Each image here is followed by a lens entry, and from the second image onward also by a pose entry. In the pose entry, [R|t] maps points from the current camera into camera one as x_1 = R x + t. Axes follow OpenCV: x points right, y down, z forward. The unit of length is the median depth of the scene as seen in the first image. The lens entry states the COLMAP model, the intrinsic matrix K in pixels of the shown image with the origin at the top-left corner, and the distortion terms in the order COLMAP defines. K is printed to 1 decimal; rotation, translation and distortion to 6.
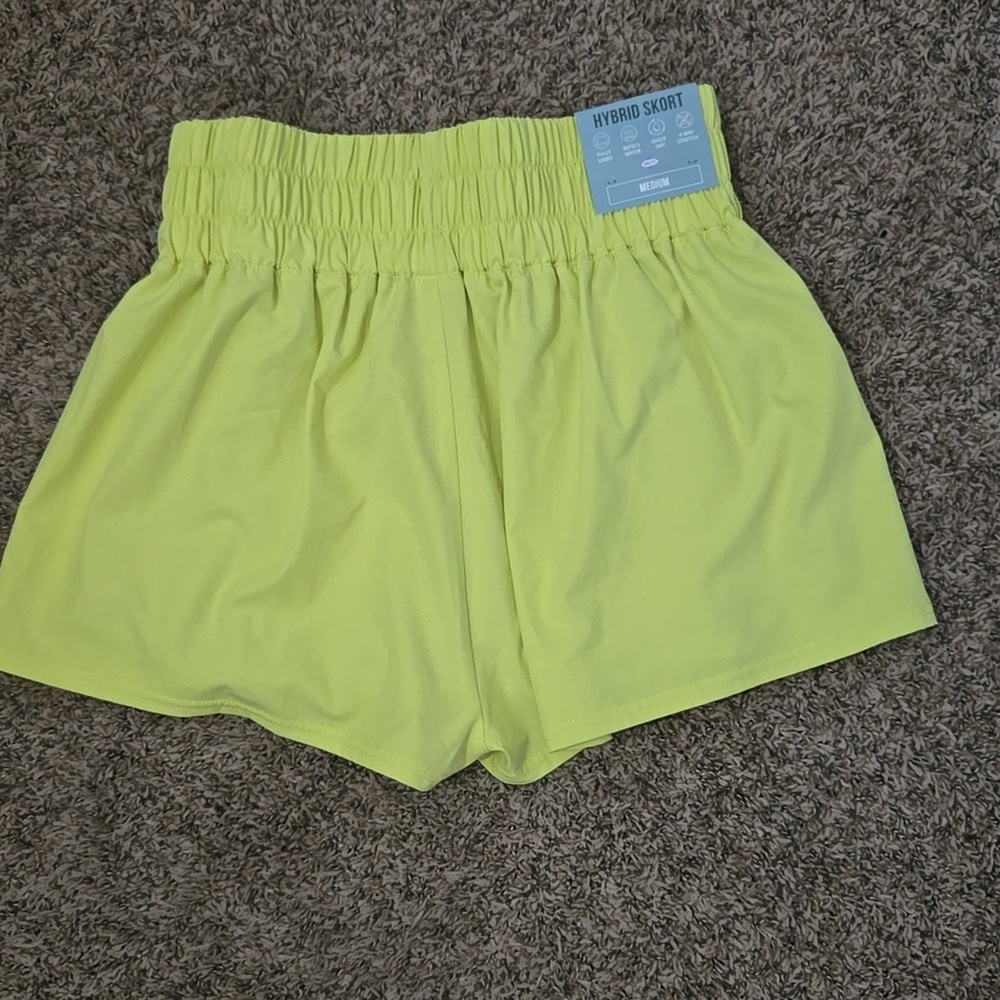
lens RADIAL K [[1591.3, 0, 498.2], [0, 1591.3, 501.9], [0, 0, 1]] dist [0.028020, 0.000000]
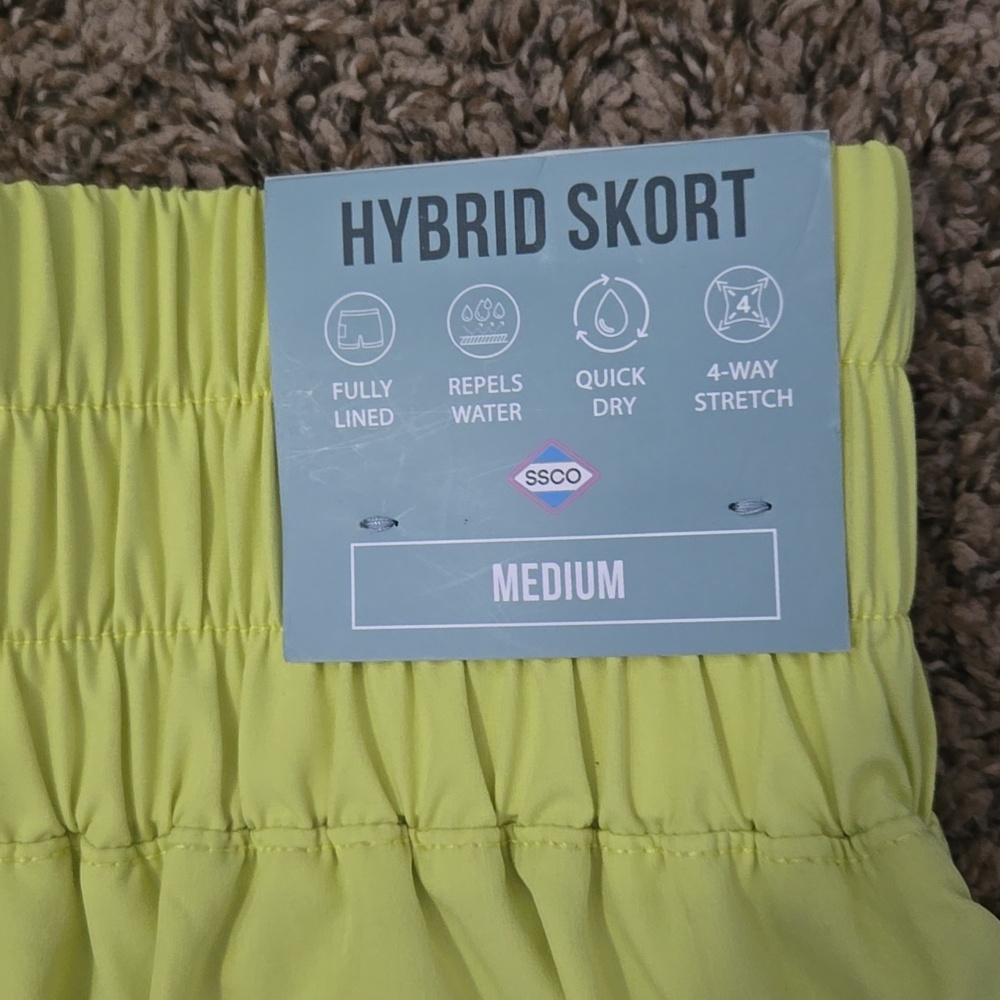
lens RADIAL K [[1591.3, 0, 502.7], [0, 1591.3, 498.9], [0, 0, 1]] dist [0.028020, 0.000000]
pose [[0.987630, 0.152492, -0.036511, 0.096082], [-0.145375, 0.977747, 0.151252, -0.240028], [0.058763, -0.144074, 0.987821, 0.779917]]
